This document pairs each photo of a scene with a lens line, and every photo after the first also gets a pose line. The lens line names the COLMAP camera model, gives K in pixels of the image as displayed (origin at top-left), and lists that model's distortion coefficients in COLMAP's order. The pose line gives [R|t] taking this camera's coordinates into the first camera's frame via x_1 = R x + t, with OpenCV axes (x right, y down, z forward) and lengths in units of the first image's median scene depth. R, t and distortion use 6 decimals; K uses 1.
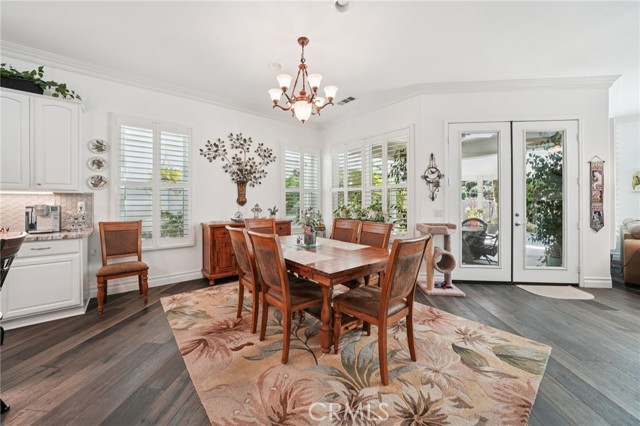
lens RADIAL K [[236.7, 0, 314.0], [0, 236.7, 202.2], [0, 0, 1]] dist [-0.015210, 0.000318]
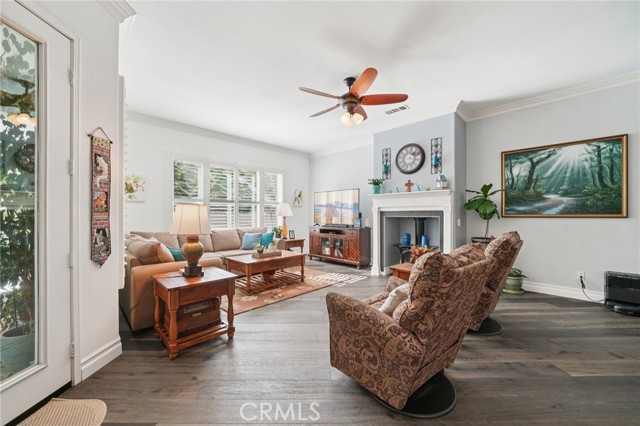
lens RADIAL K [[245.9, 0, 306.6], [0, 245.9, 214.4], [0, 0, 1]] dist [-0.002249, -0.000206]
pose [[-0.087161, 0.001174, 0.996194, 0.591350], [-0.002053, 0.999997, -0.001358, 0.005664], [-0.996192, -0.002163, -0.087158, 0.557435]]
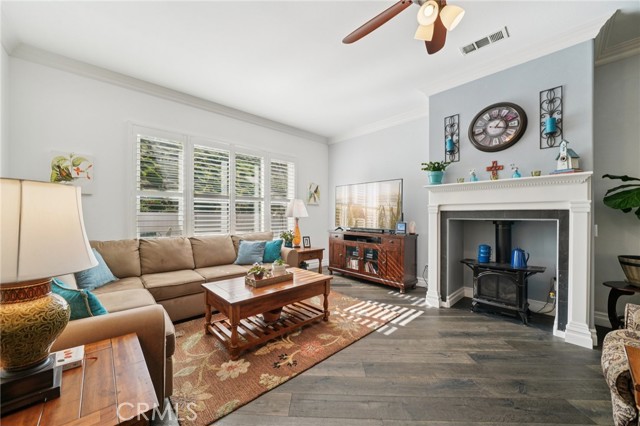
lens RADIAL K [[239.3, 0, 305.0], [0, 239.3, 215.5], [0, 0, 1]] dist [0.000578, 0.000083]
pose [[-0.037788, 0.000148, 0.999286, 1.093138], [-0.006674, 0.999978, -0.000401, 0.007034], [-0.999264, -0.006685, -0.037786, 0.567898]]
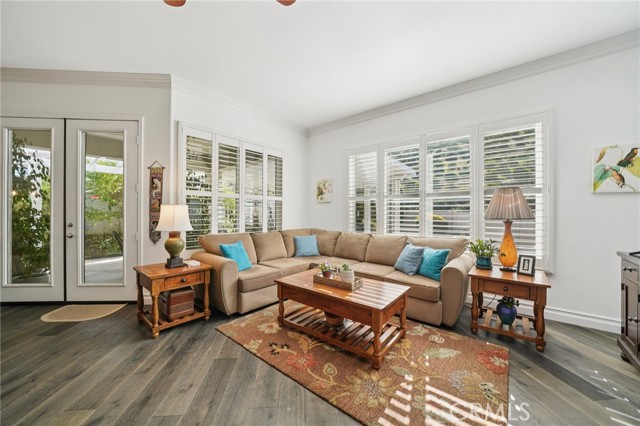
lens RADIAL K [[233.8, 0, 320.0], [0, 233.8, 213.0], [0, 0, 1]] dist [0.001464, 0.000297]
pose [[0.979651, 0.007076, 0.200585, 1.661407], [-0.007501, 0.999971, 0.001359, -0.000204], [-0.200570, -0.002836, 0.979675, -0.044364]]
